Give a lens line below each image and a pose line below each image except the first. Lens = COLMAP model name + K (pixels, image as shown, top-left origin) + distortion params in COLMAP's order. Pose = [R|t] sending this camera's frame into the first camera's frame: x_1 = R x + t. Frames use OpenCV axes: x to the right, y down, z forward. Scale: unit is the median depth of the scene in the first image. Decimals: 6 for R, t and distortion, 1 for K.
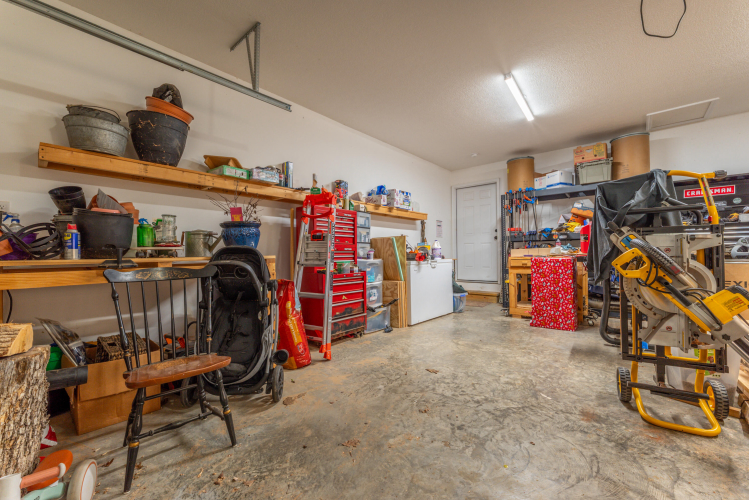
lens RADIAL K [[311.7, 0, 374.5], [0, 311.7, 250.0], [0, 0, 1]] dist [-0.010110, -0.000182]
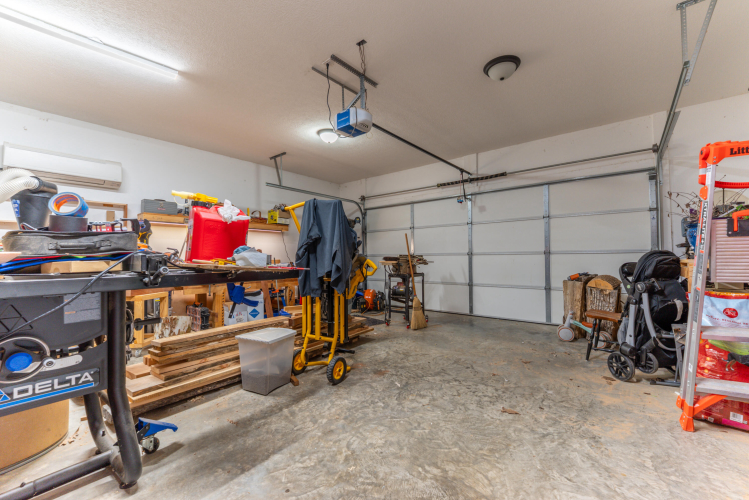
lens RADIAL K [[294.2, 0, 374.5], [0, 294.2, 250.0], [0, 0, 1]] dist [-0.000431, -0.000038]
pose [[-0.999821, 0.016942, -0.008442, 0.537296], [0.017228, 0.999240, -0.034967, -0.000013], [0.007843, -0.035106, -0.999353, 1.786749]]
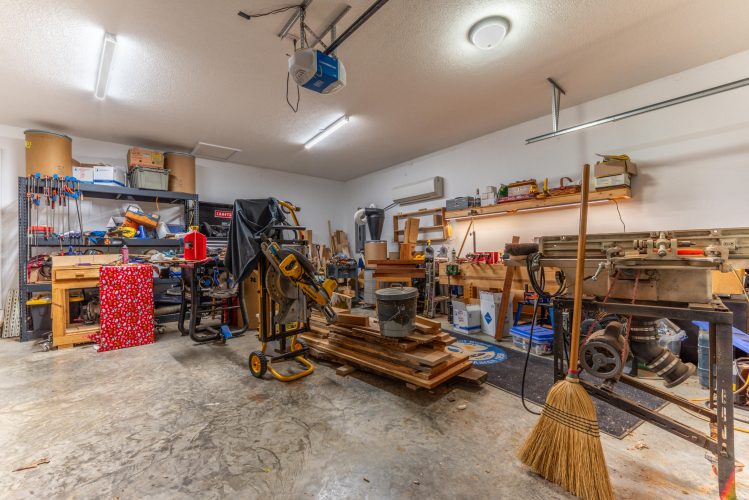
lens RADIAL K [[311.7, 0, 374.5], [0, 311.7, 250.0], [0, 0, 1]] dist [-0.010110, -0.000182]
pose [[0.136569, 0.021567, 0.990396, -0.308588], [0.005464, 0.999731, -0.022524, 0.005119], [-0.990616, 0.008487, 0.136414, 0.293470]]
